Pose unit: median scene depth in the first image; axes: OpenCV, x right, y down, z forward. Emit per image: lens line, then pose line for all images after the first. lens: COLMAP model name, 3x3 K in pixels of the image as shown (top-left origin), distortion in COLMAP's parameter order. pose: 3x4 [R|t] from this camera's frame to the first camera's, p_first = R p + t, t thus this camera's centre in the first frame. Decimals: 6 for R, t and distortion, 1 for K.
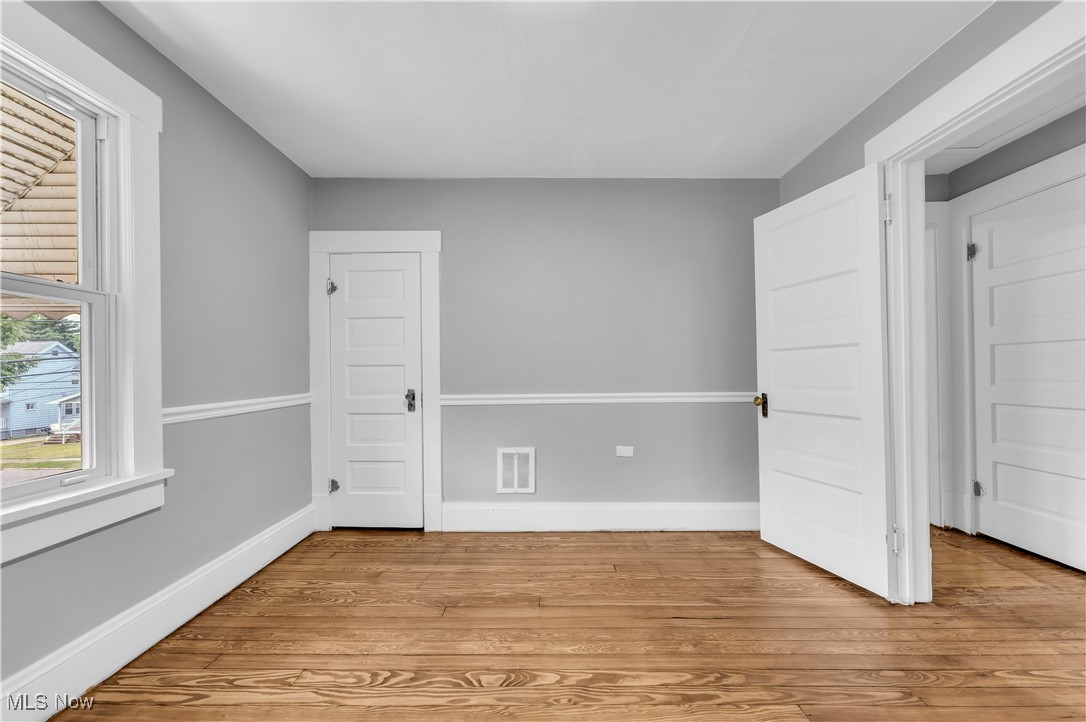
lens RADIAL K [[440.9, 0, 537.9], [0, 440.9, 368.9], [0, 0, 1]] dist [0.001392, 0.000150]
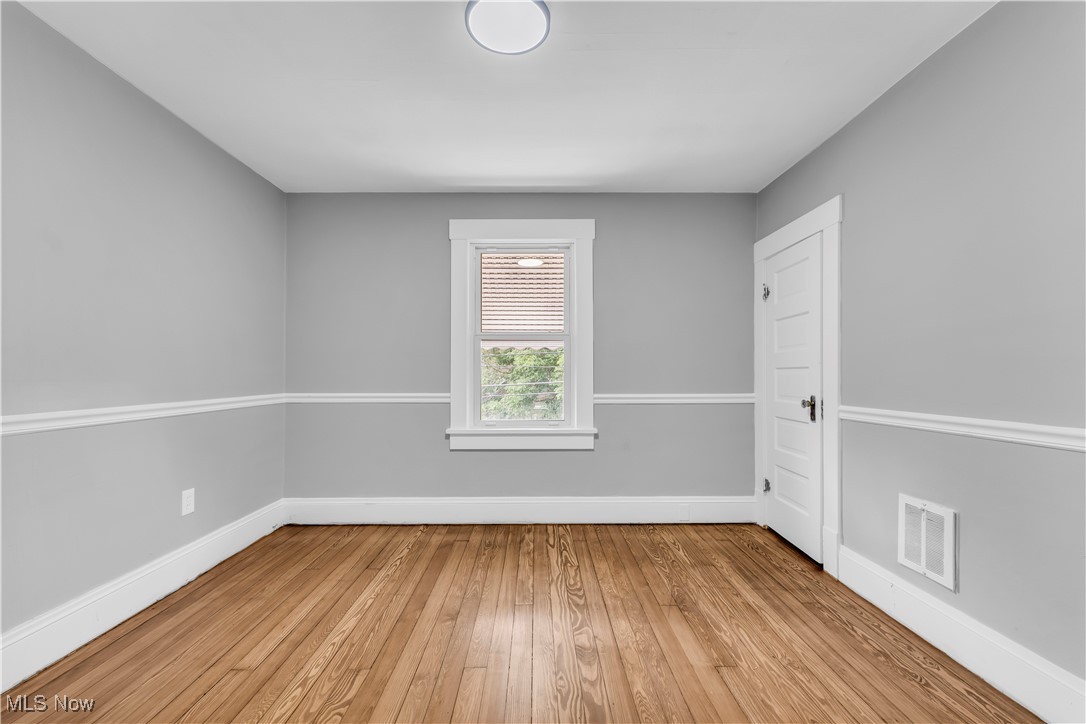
lens RADIAL K [[440.9, 0, 537.9], [0, 440.9, 369.9], [0, 0, 1]] dist [0.001392, 0.000150]
pose [[0.009750, -0.002418, -0.999950, 0.633424], [0.001356, 0.999996, -0.002405, -0.002239], [0.999952, -0.001332, 0.009754, 0.523476]]
